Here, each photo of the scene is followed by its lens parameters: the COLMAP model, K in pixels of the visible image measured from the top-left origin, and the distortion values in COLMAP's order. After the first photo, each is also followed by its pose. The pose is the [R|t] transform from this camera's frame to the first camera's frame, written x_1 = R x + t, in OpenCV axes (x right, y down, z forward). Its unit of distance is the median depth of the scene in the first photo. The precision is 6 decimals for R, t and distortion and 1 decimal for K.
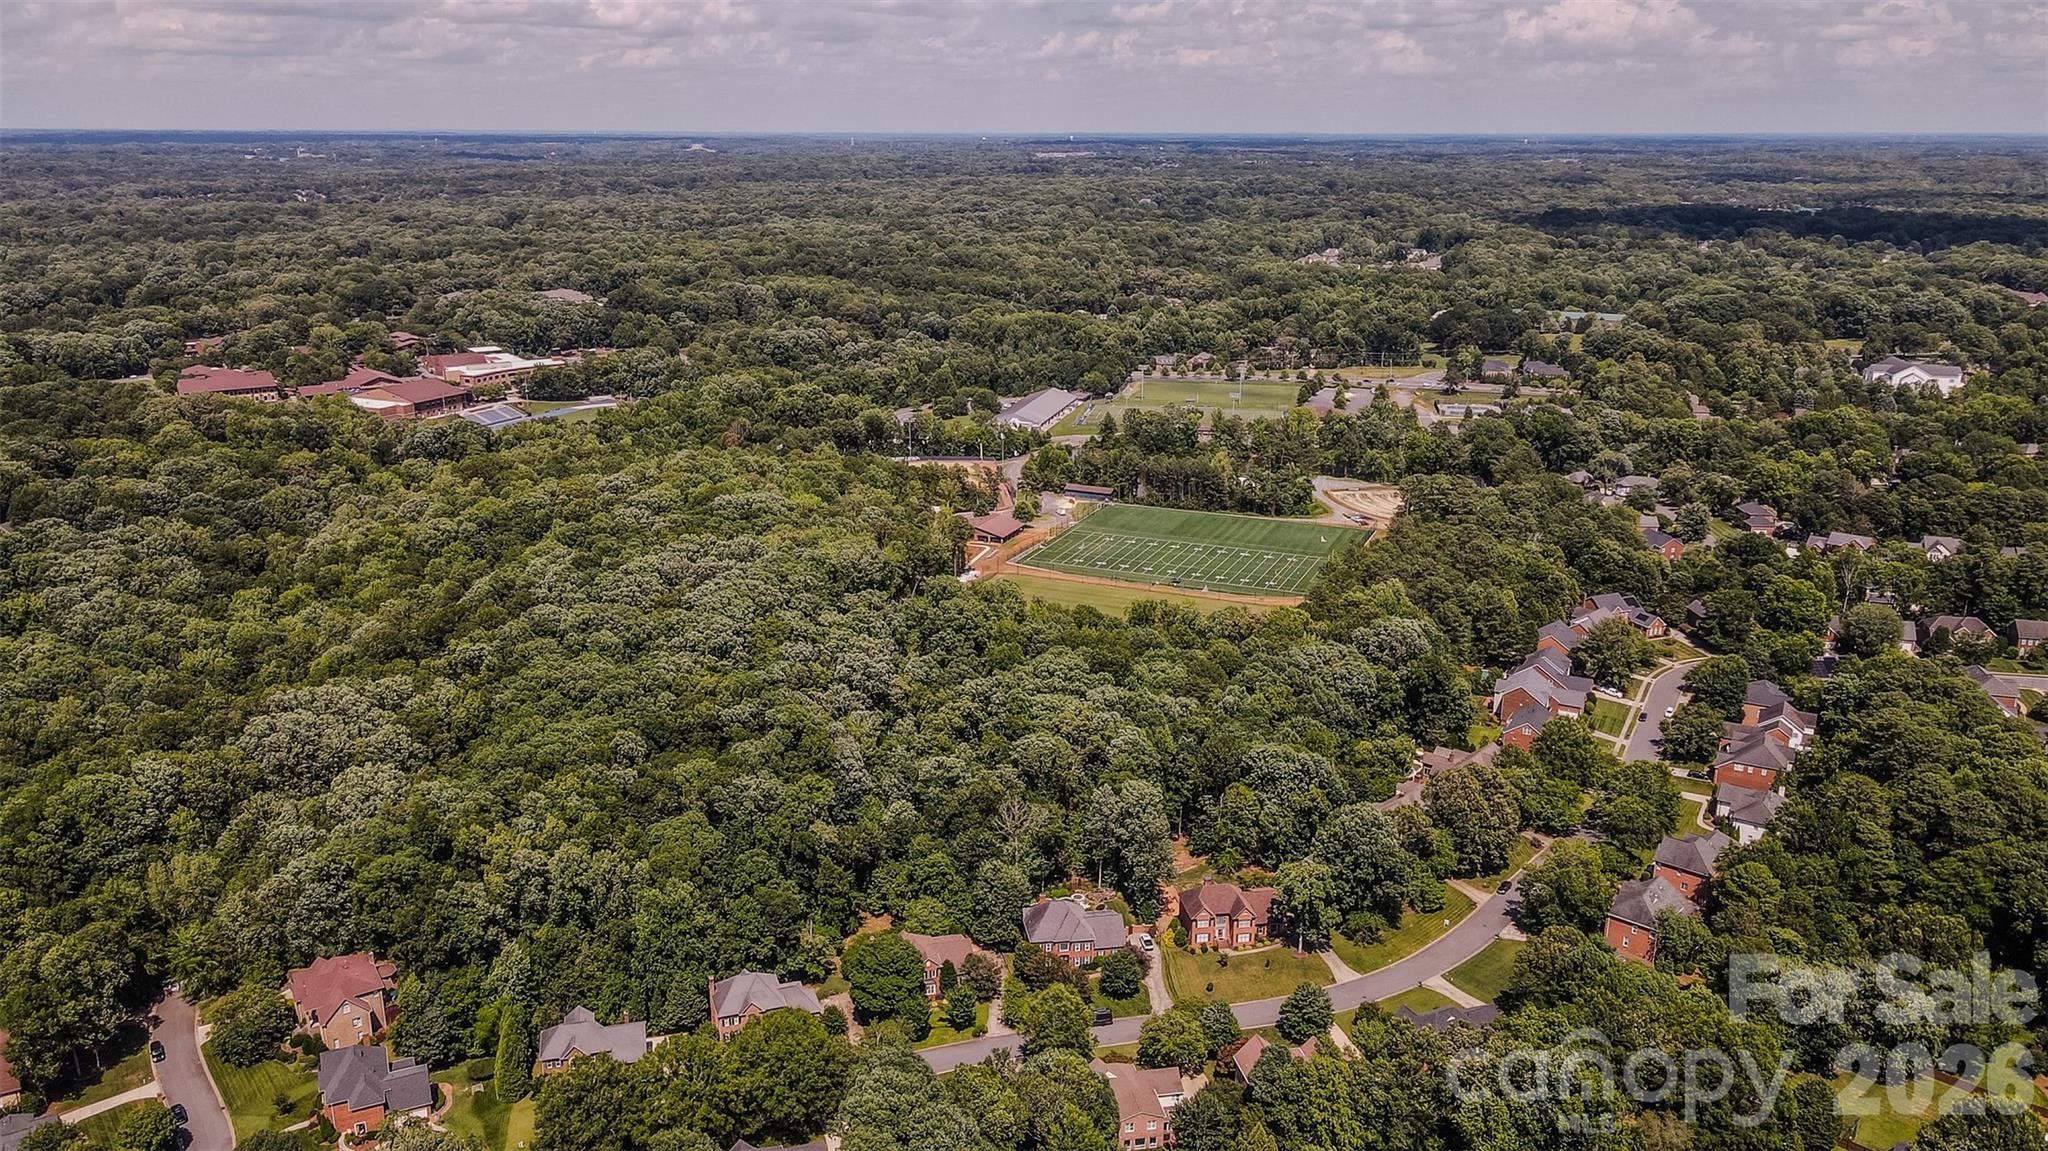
lens RADIAL K [[1533.2, 0, 1024.0], [0, 1533.2, 575.5], [0, 0, 1]] dist [-0.008698, 0.063888]
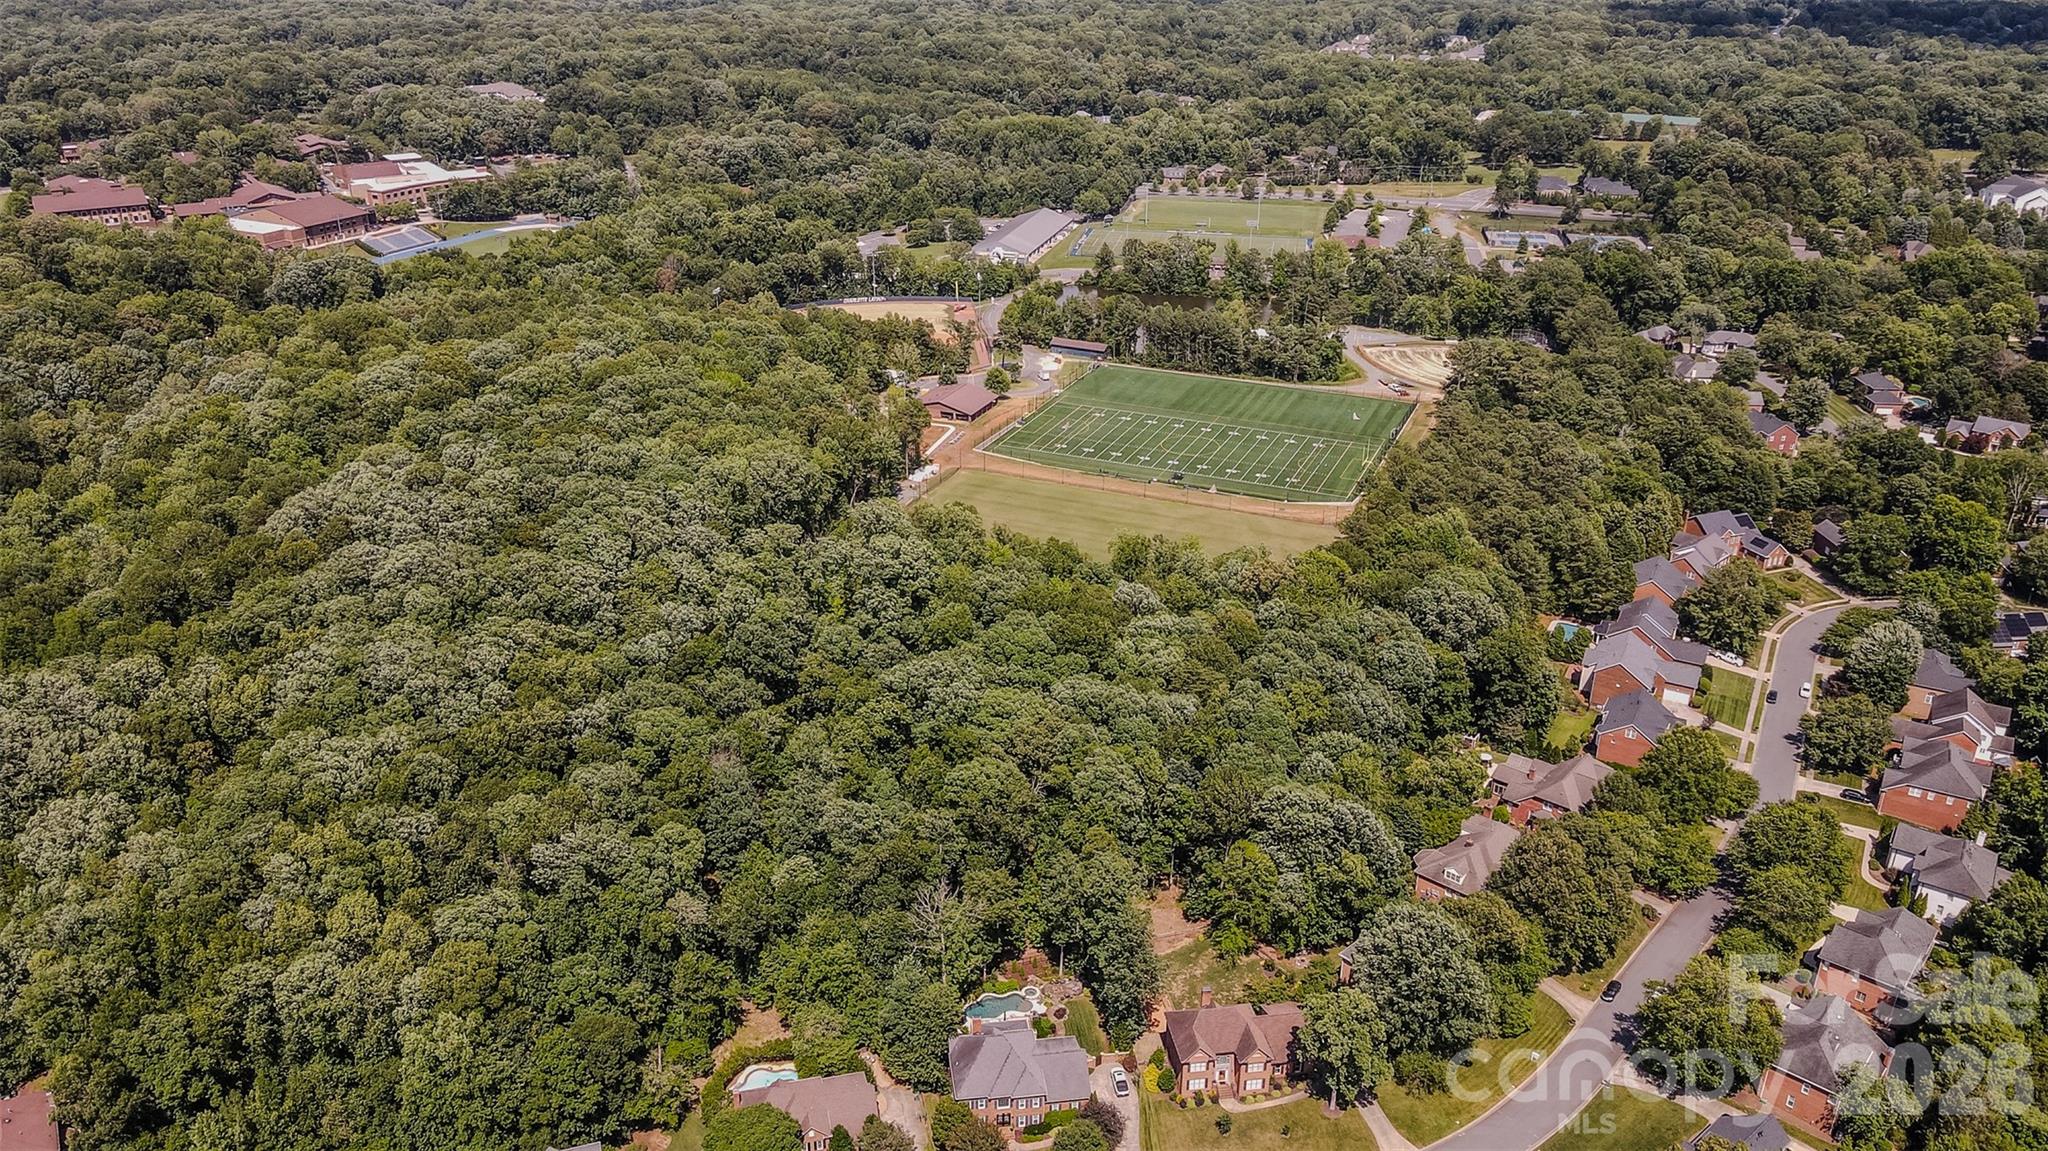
lens RADIAL K [[1526.2, 0, 1024.0], [0, 1526.2, 575.5], [0, 0, 1]] dist [0.018013, 0.004673]
pose [[0.999975, 0.005088, -0.004893, 0.018576], [-0.004383, 0.990892, 0.134585, -0.048177], [0.005534, -0.134560, 0.990890, 0.158487]]
